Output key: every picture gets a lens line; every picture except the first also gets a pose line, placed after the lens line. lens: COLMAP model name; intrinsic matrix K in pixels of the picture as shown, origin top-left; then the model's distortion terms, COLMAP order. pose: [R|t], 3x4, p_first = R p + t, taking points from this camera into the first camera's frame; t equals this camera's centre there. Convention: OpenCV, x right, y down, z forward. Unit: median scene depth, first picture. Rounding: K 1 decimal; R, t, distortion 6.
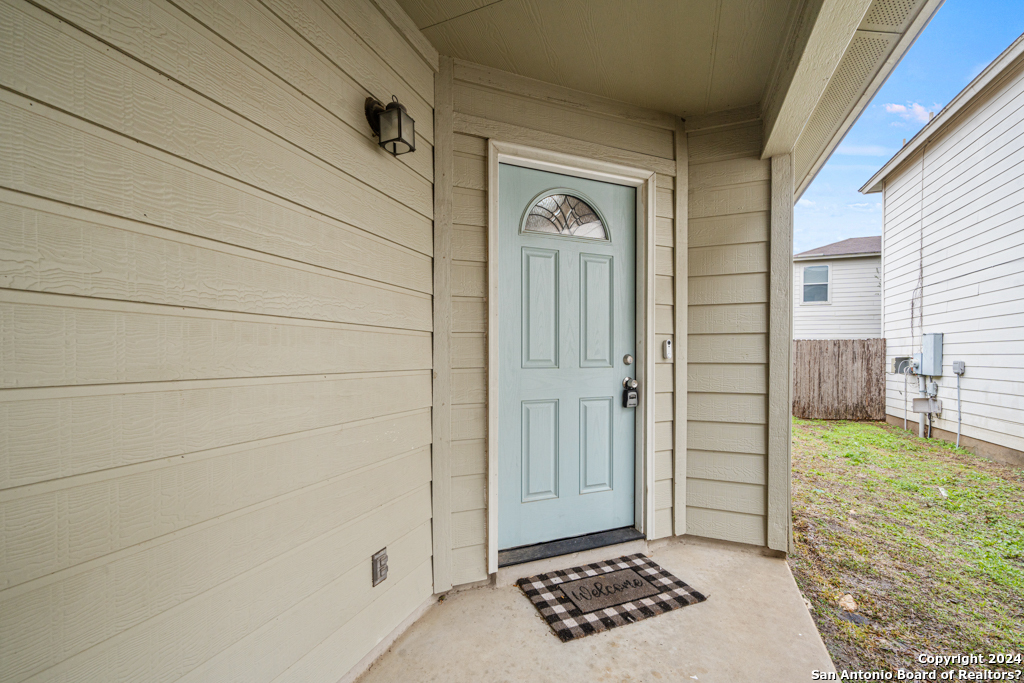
lens RADIAL K [[420.3, 0, 516.7], [0, 420.3, 350.4], [0, 0, 1]] dist [0.000406, -0.000030]
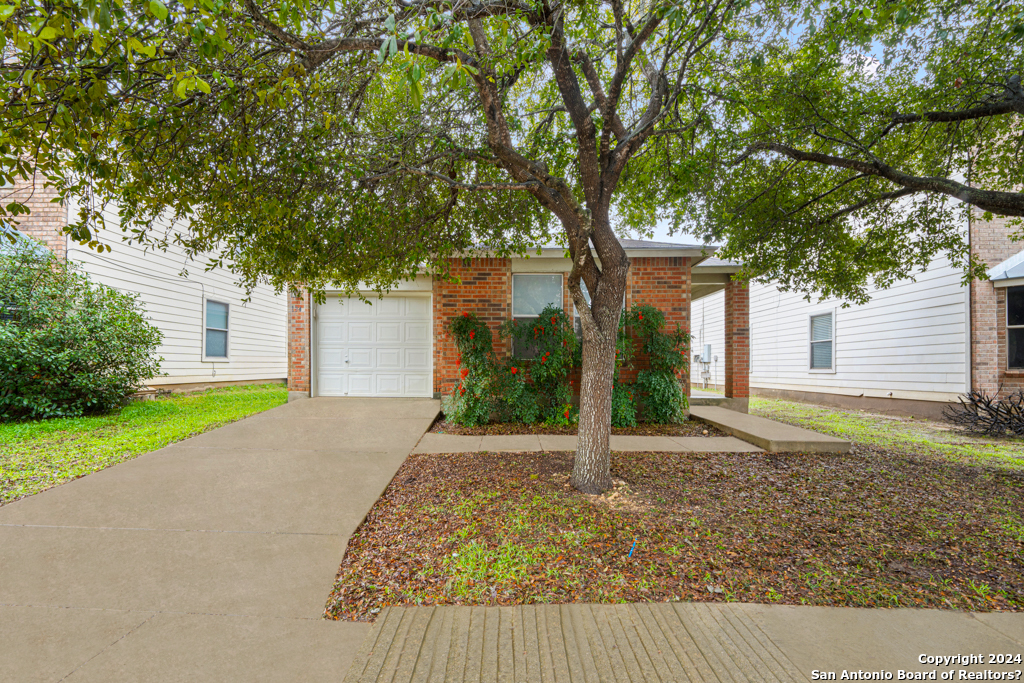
lens RADIAL K [[434.1, 0, 506.3], [0, 434.1, 356.1], [0, 0, 1]] dist [-0.001690, -0.000567]
pose [[0.940316, 0.010979, 0.340124, -0.871620], [-0.007457, 0.999904, -0.011662, 0.059365], [-0.340220, 0.008430, 0.940308, -0.876788]]
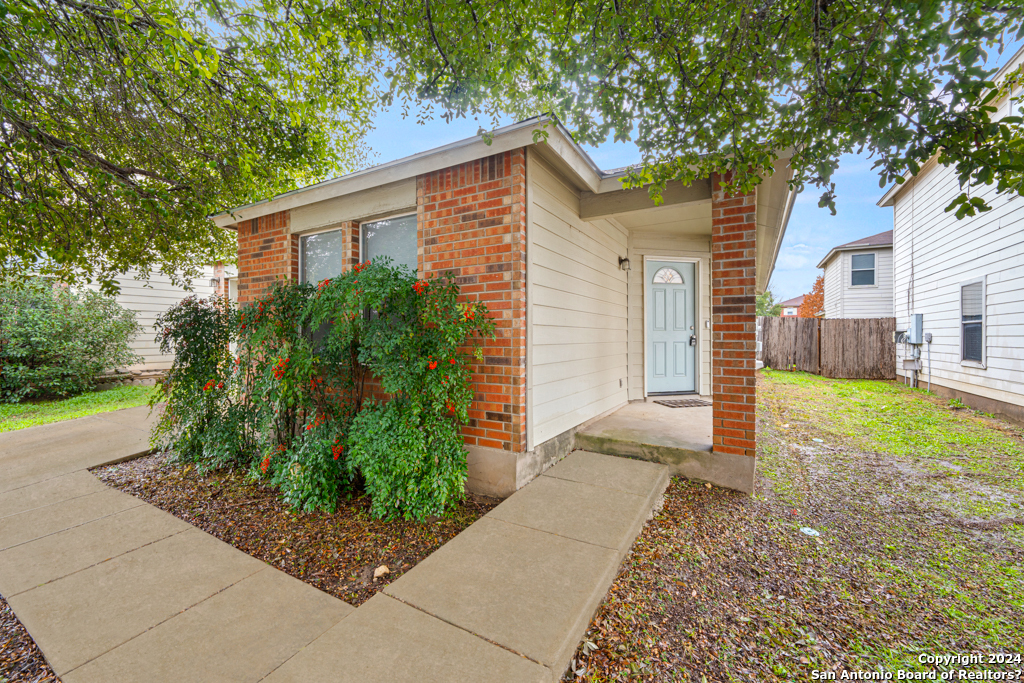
lens RADIAL K [[413.8, 0, 512.7], [0, 413.8, 328.8], [0, 0, 1]] dist [-0.000955, -0.000159]
pose [[0.989029, -0.003881, -0.147669, -0.148559], [0.003212, 0.999983, -0.004775, 0.011334], [0.147685, 0.004248, 0.989025, -0.555753]]
